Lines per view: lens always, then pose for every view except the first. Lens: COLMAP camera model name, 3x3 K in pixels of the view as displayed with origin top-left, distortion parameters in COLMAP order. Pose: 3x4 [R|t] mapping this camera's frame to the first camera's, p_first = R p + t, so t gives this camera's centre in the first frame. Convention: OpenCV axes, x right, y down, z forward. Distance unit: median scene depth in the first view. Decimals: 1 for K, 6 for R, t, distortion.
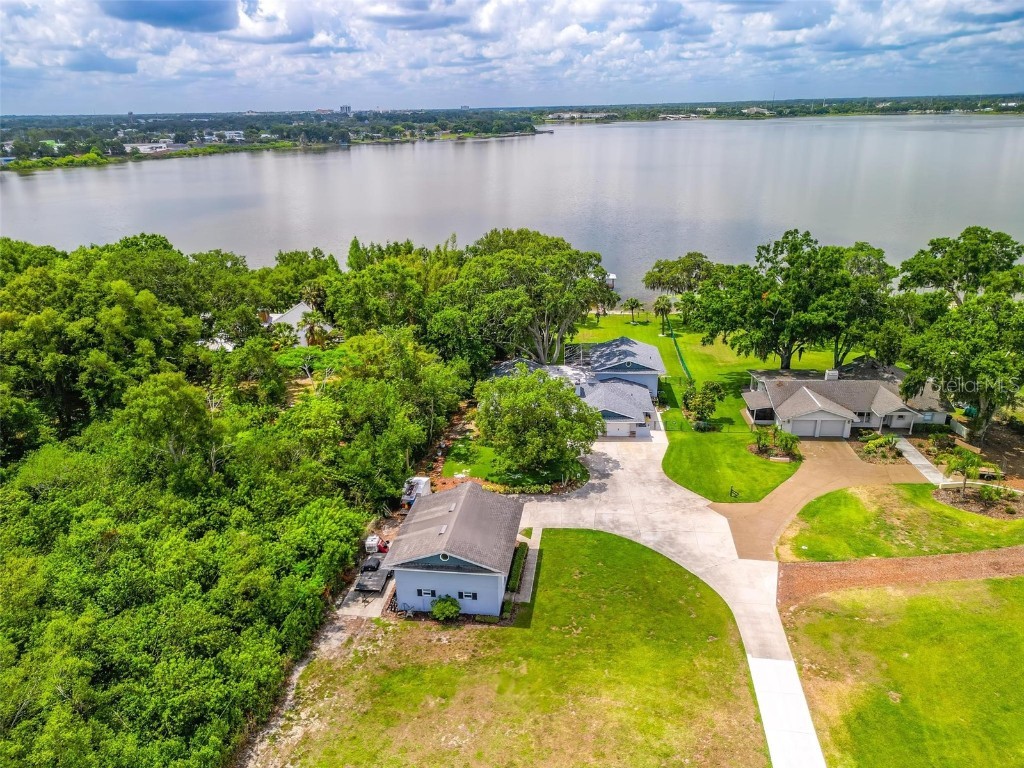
lens RADIAL K [[718.1, 0, 512.0], [0, 718.1, 384.0], [0, 0, 1]] dist [0.067823, -0.060095]
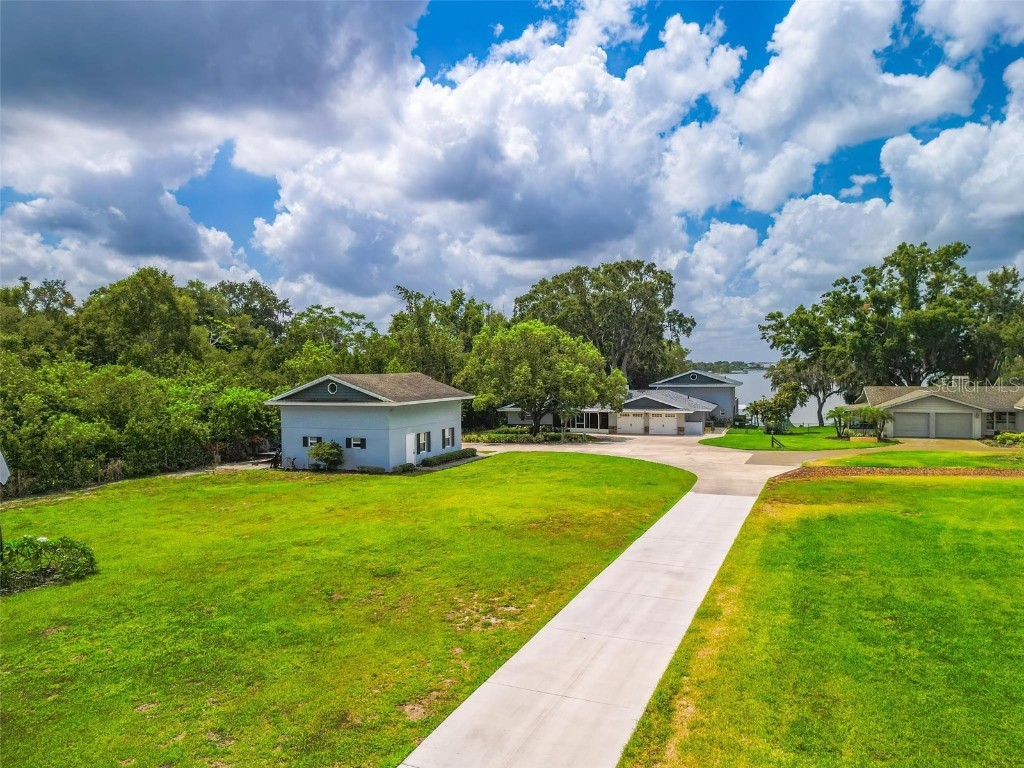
lens RADIAL K [[718.1, 0, 512.0], [0, 718.1, 384.0], [0, 0, 1]] dist [0.067823, -0.060095]
pose [[0.961631, 0.020024, -0.273614, 0.222094], [-0.110370, 0.941302, -0.319014, 0.323403], [0.251166, 0.336973, 0.907395, 0.212548]]
